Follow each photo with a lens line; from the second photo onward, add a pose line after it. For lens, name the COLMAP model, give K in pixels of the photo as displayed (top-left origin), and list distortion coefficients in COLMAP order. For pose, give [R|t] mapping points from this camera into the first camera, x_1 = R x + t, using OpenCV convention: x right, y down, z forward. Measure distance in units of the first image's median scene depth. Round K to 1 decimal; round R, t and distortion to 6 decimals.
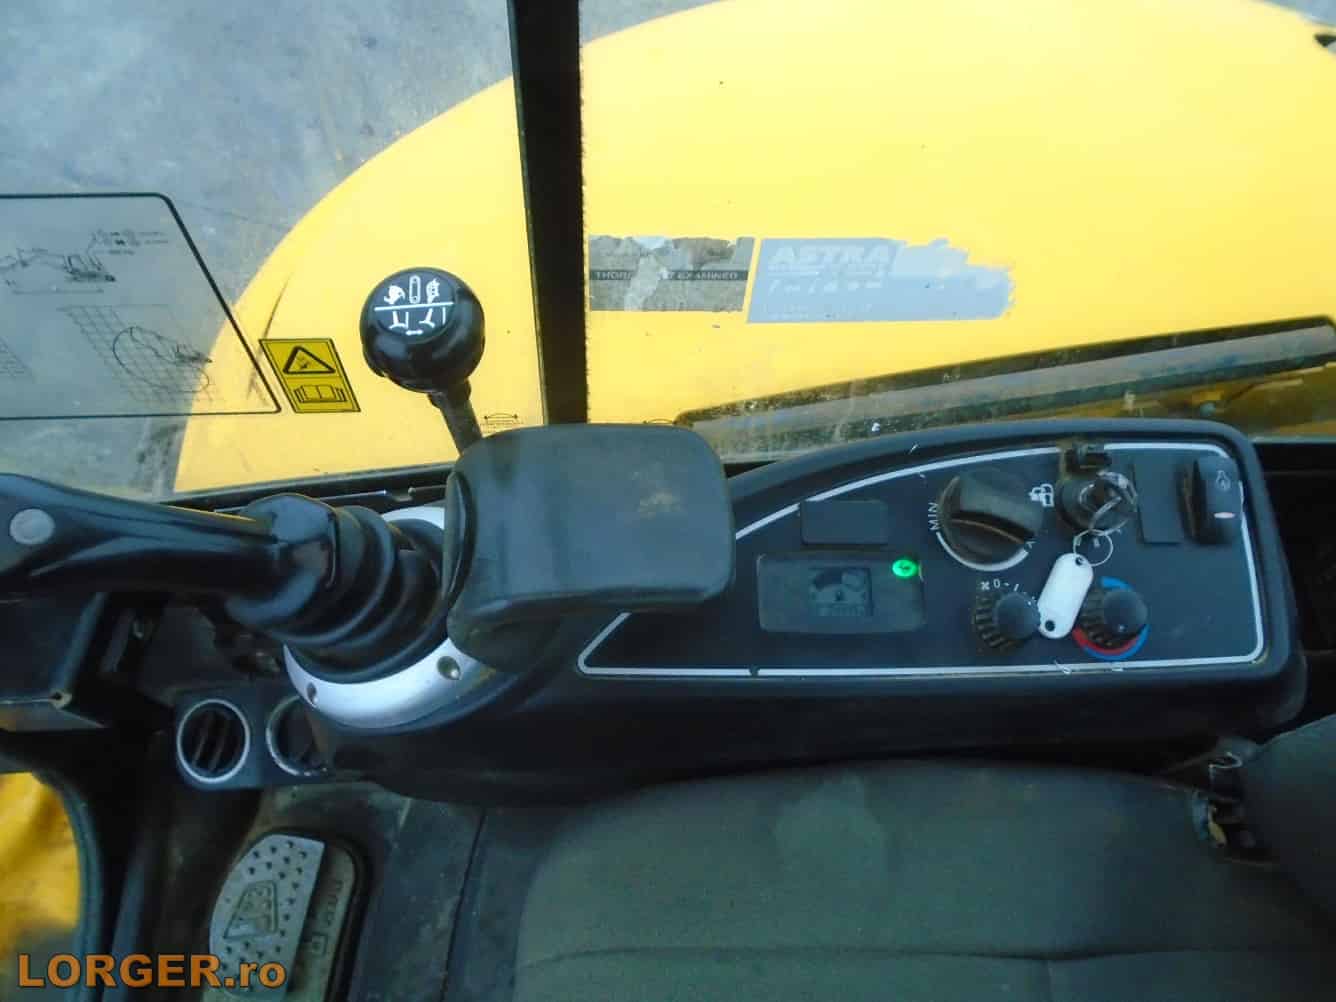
lens RADIAL K [[1039.9, 0, 654.6], [0, 1039.9, 500.4], [0, 0, 1]] dist [-0.000365, 0.000202]
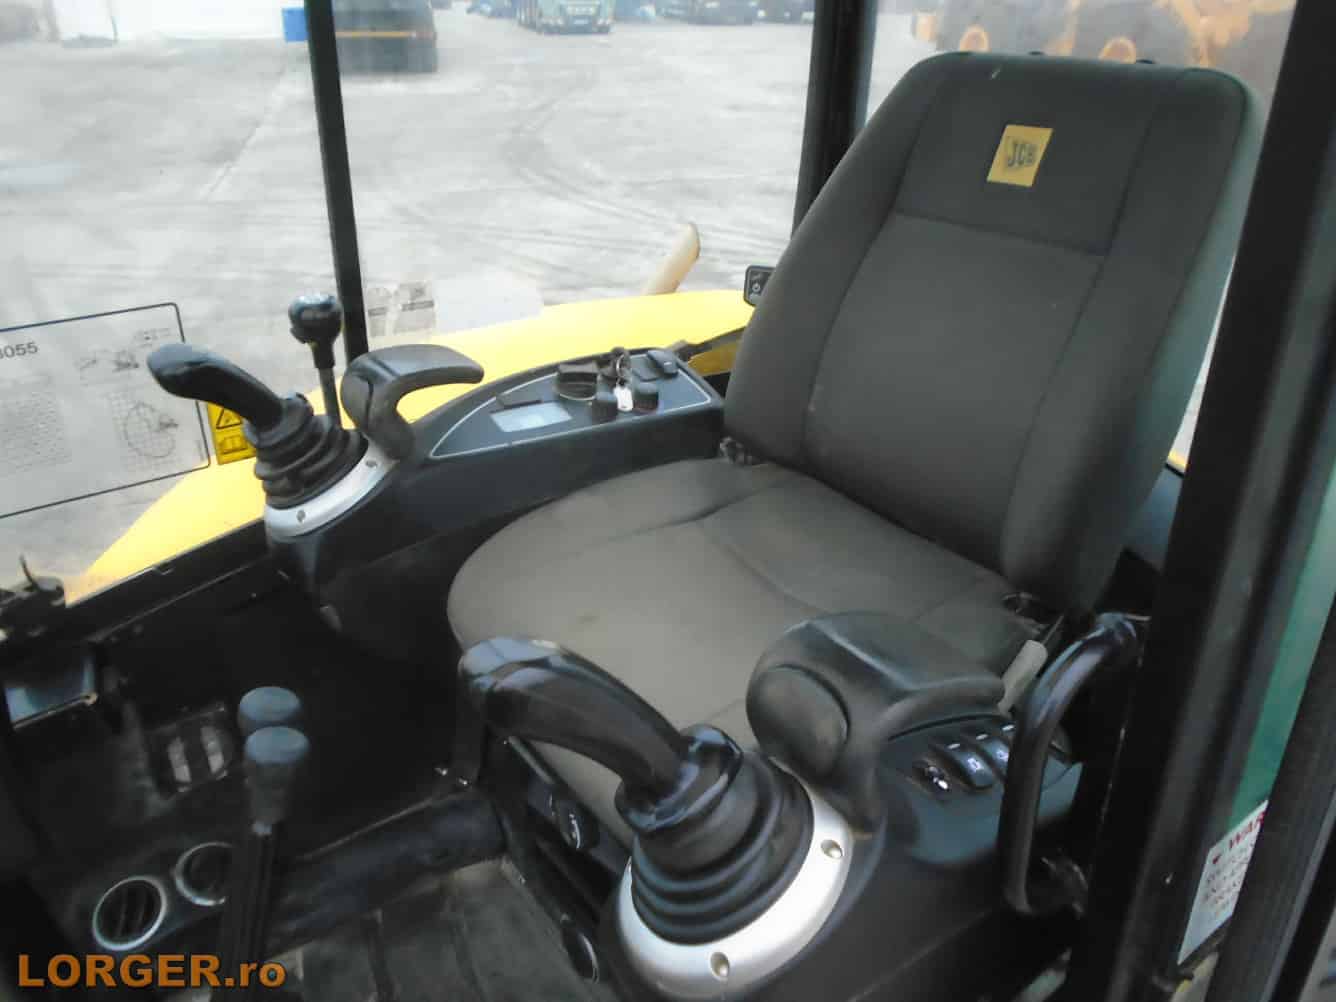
lens RADIAL K [[1039.9, 0, 654.6], [0, 1039.9, 500.4], [0, 0, 1]] dist [-0.000365, 0.000202]
pose [[0.833990, -0.269154, 0.481681, -0.677296], [0.497838, 0.743494, -0.446514, 1.283149], [-0.237946, 0.612187, 0.754062, -0.554849]]
